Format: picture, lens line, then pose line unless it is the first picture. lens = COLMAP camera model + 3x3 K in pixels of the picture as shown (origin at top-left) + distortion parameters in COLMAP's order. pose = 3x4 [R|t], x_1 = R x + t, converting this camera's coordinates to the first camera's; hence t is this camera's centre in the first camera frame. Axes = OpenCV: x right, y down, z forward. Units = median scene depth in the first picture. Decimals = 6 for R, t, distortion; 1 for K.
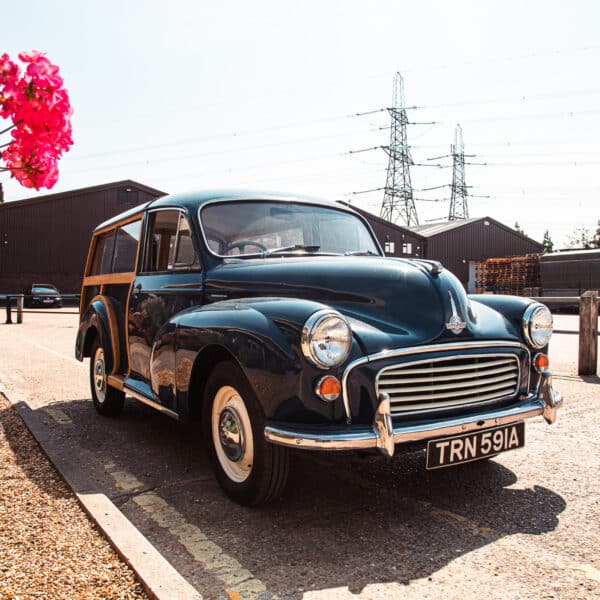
lens RADIAL K [[616.5, 0, 300.0], [0, 616.5, 300.0], [0, 0, 1]] dist [-0.112127, 0.020980]
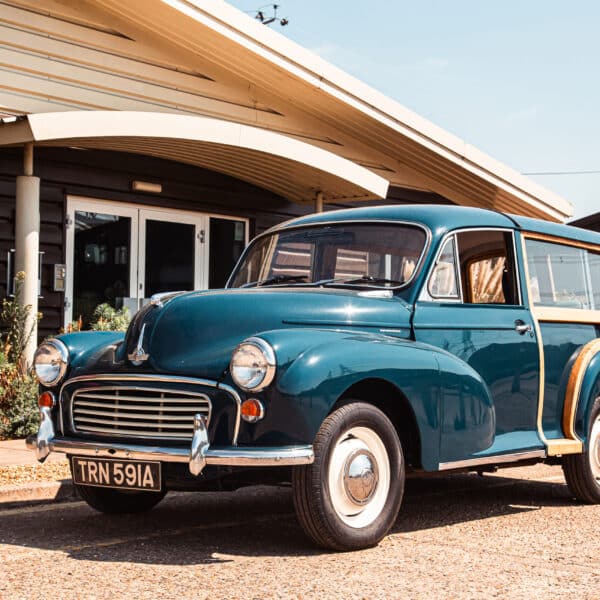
lens RADIAL K [[1229.7, 0, 300.0], [0, 1229.7, 300.0], [0, 0, 1]] dist [0.100736, 0.273062]
pose [[0.317072, -0.028038, -0.947987, 2.387597], [-0.022910, 0.999045, -0.037211, 0.018389], [0.948125, 0.033517, 0.316127, 0.637727]]
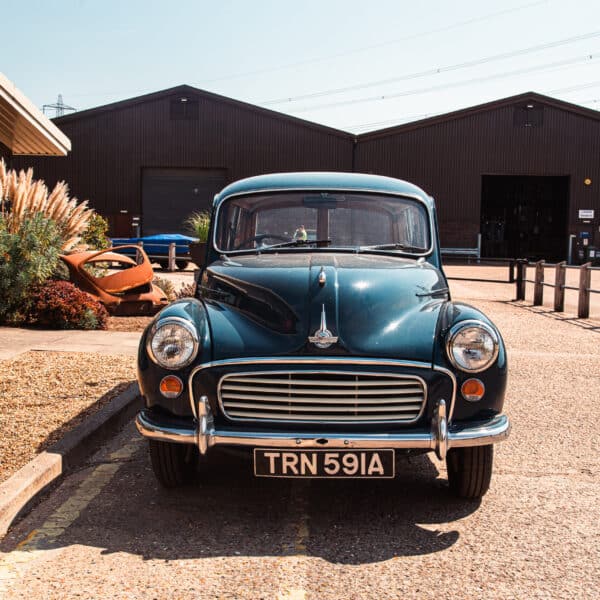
lens RADIAL K [[855.1, 0, 300.0], [0, 855.1, 300.0], [0, 0, 1]] dist [-0.013106, 0.008106]
pose [[0.832354, 0.054476, -0.551561, 1.018426], [-0.023683, 0.997745, 0.062804, -0.110301], [0.553738, -0.039213, 0.831767, -0.154965]]
